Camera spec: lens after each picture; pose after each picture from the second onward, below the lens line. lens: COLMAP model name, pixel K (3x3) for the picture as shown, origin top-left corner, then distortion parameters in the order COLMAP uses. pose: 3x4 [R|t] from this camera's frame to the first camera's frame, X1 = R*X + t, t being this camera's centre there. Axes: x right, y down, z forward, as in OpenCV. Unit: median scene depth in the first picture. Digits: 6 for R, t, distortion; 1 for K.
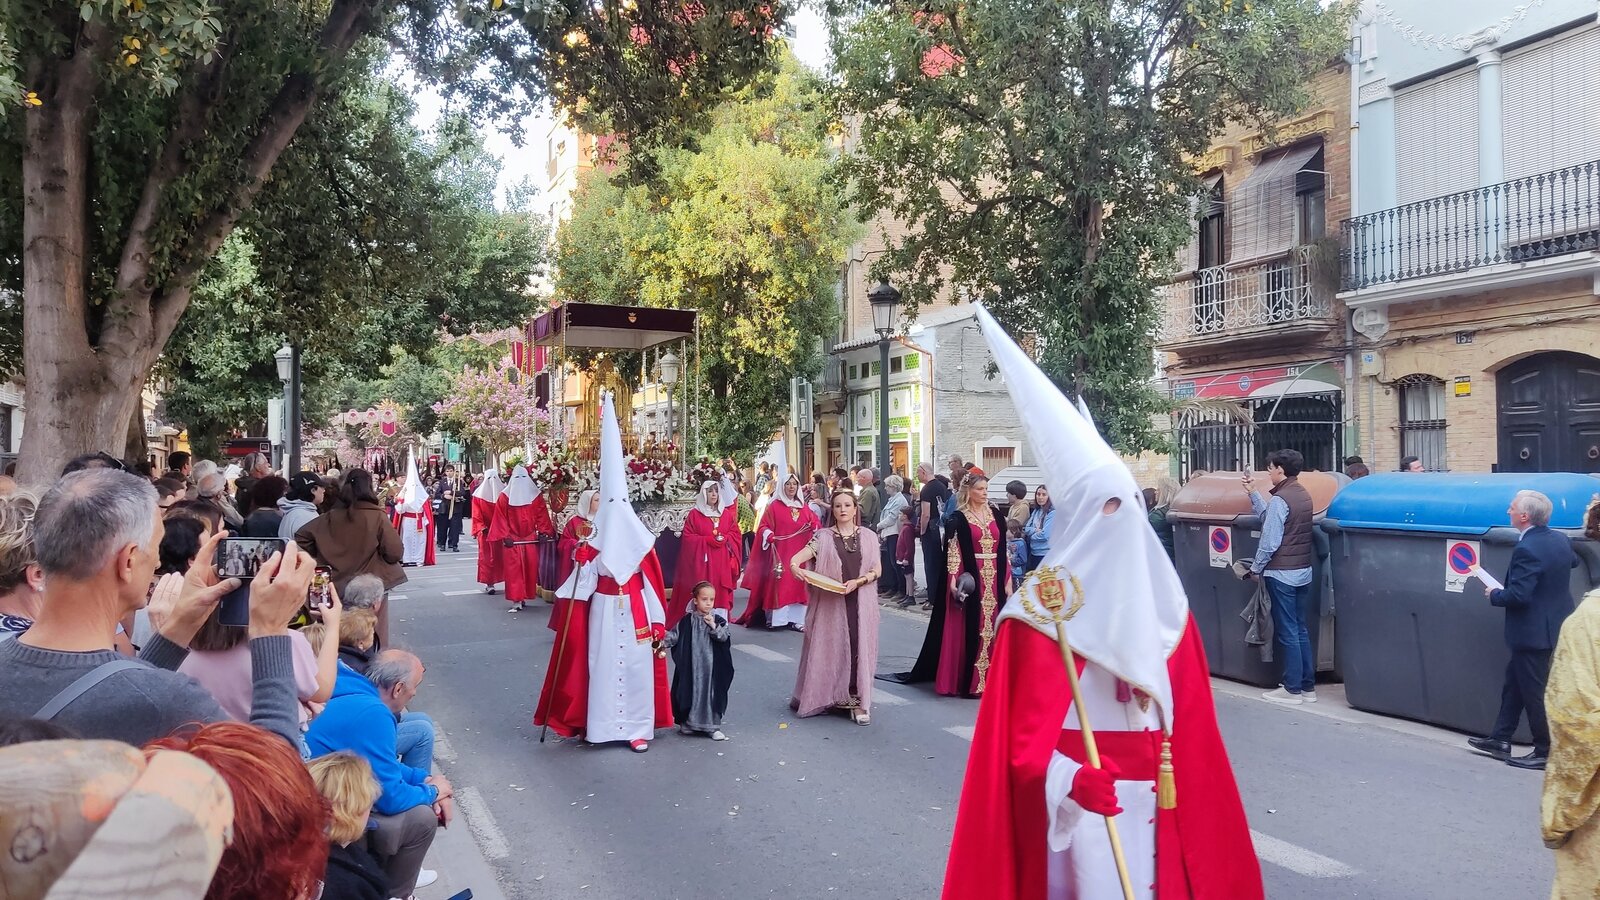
lens RADIAL K [[1191.2, 0, 801.1], [0, 1191.2, 456.1], [0, 0, 1]] dist [0.073904, -0.013469]
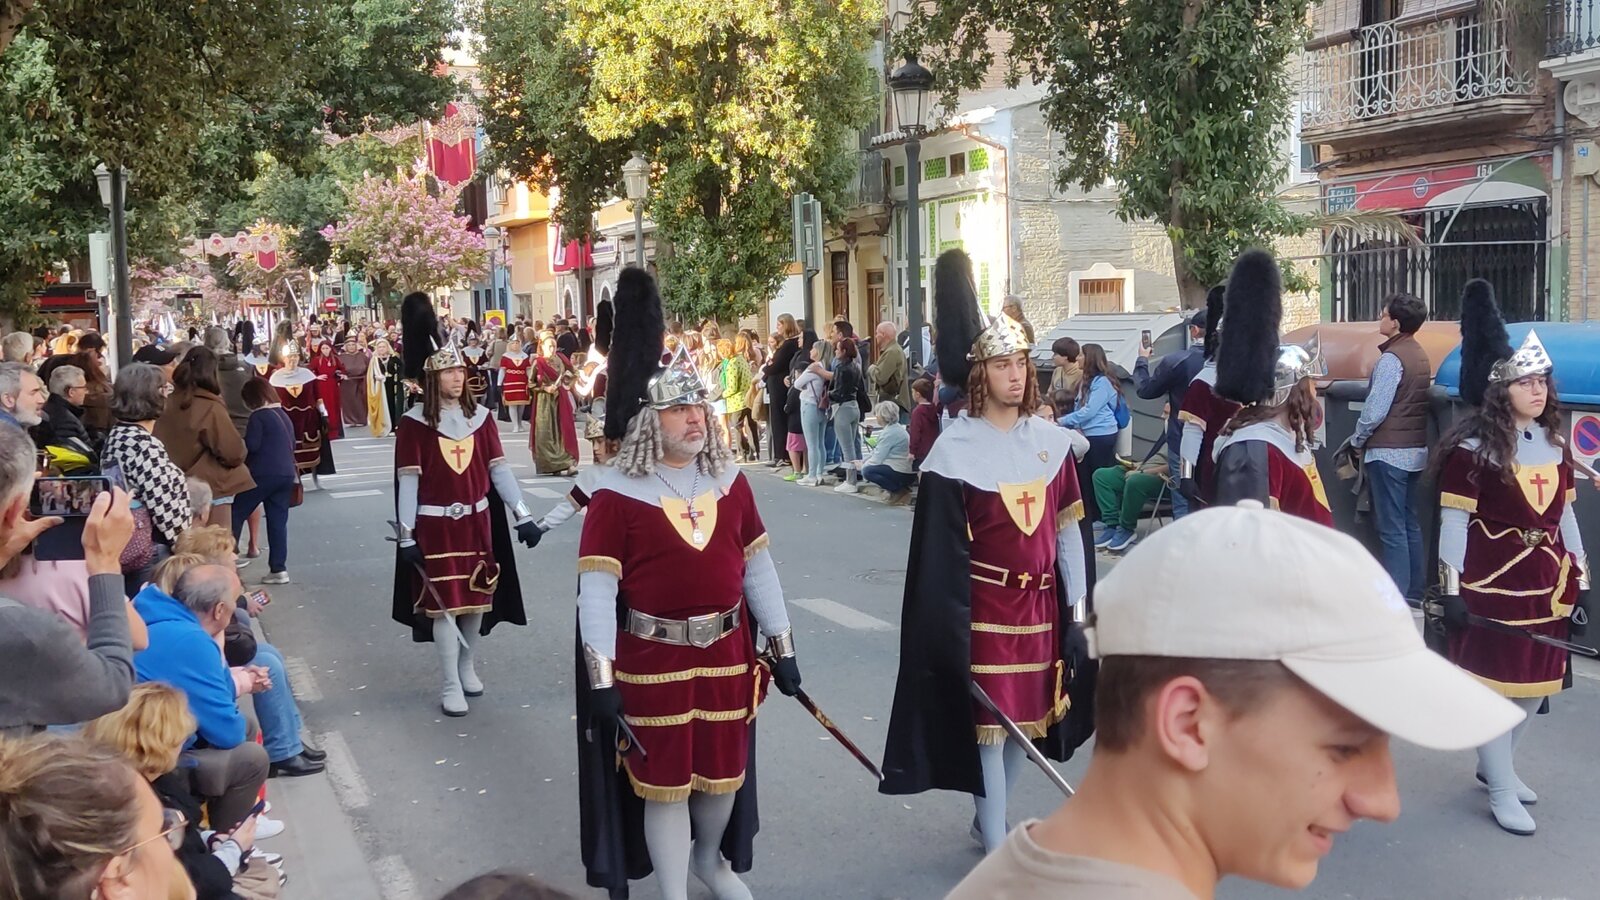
lens RADIAL K [[1721.9, 0, 805.0], [0, 1721.9, 444.7], [0, 0, 1]] dist [0.075563, 0.000000]
pose [[0.999191, -0.015741, -0.037011, 0.036471], [0.019070, 0.995634, 0.091369, -0.009529], [0.035411, -0.092001, 0.995129, -0.060449]]
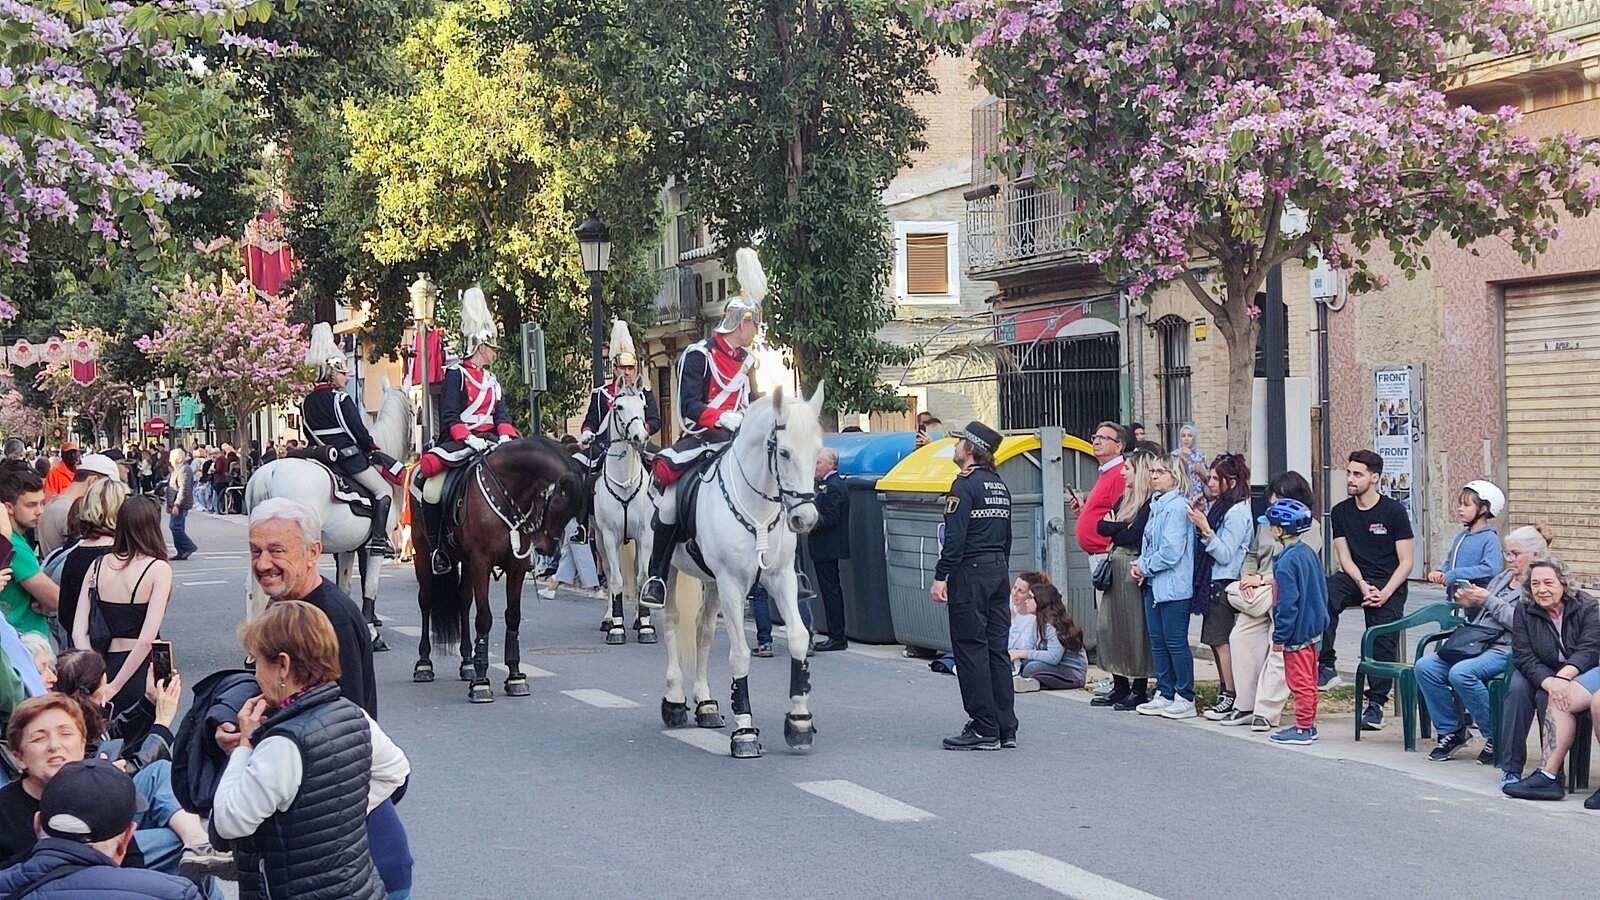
lens RADIAL K [[2463.6, 0, 797.9], [0, 2463.6, 453.0], [0, 0, 1]] dist [0.124983, 0.000000]
pose [[0.997863, -0.019338, -0.062422, 0.291265], [0.020689, 0.999564, 0.021069, -0.008833], [0.061987, -0.022315, 0.997827, -0.688294]]
